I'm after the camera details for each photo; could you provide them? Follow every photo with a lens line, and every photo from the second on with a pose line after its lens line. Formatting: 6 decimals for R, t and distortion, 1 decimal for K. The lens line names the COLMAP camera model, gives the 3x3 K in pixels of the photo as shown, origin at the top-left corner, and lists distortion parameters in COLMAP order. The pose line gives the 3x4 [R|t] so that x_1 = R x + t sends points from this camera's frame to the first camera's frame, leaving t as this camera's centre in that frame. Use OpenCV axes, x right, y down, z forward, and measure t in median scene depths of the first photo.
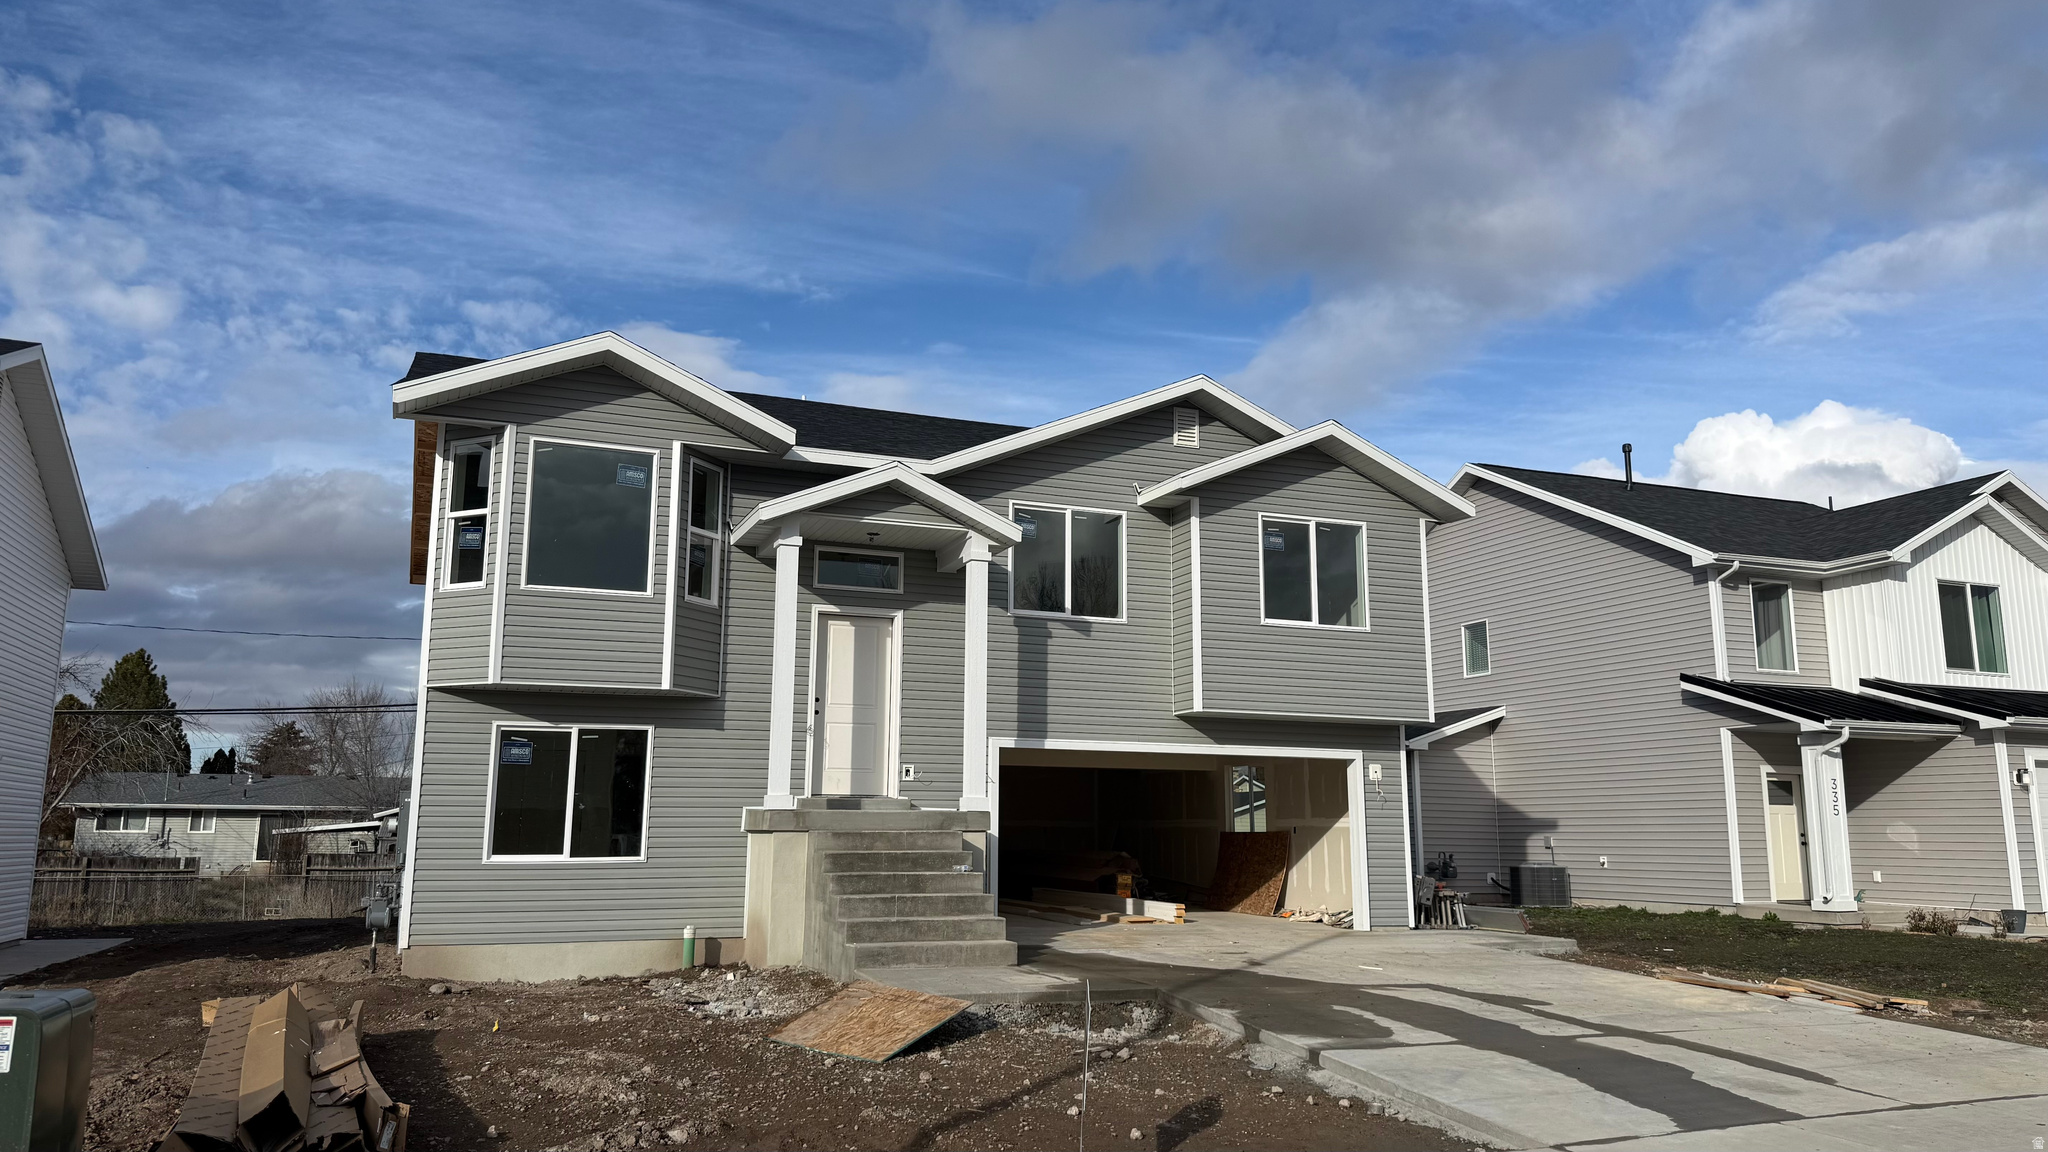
lens RADIAL K [[1400.9, 0, 1027.9], [0, 1400.9, 577.1], [0, 0, 1]] dist [0.024185, -0.022920]
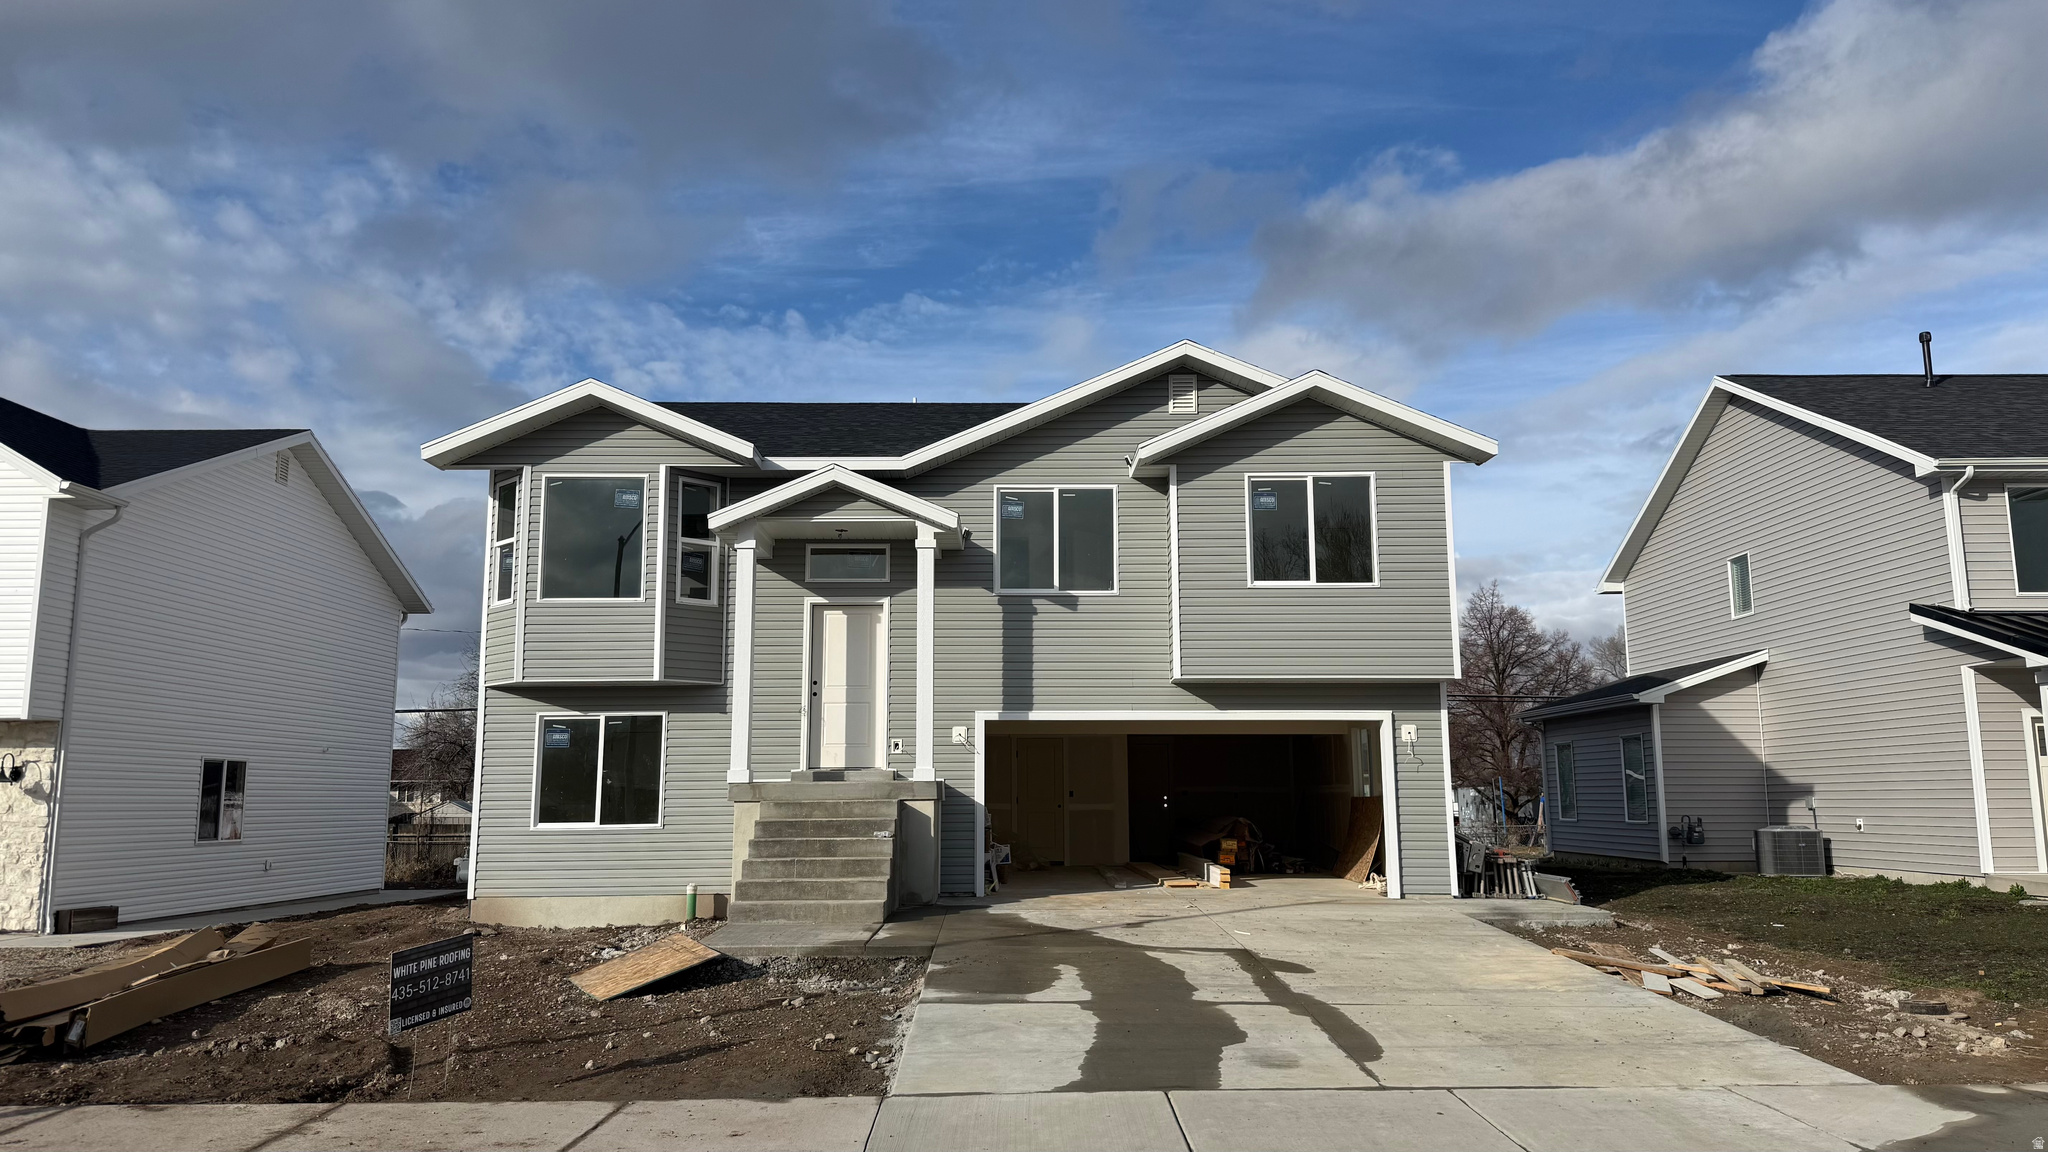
lens RADIAL K [[1400.9, 0, 1019.4], [0, 1400.9, 580.8], [0, 0, 1]] dist [0.024185, -0.022920]
pose [[0.931669, -0.064738, -0.357494, 0.365436], [0.074870, 0.997087, 0.014560, 0.002859], [0.355510, -0.040331, 0.933802, 0.023415]]
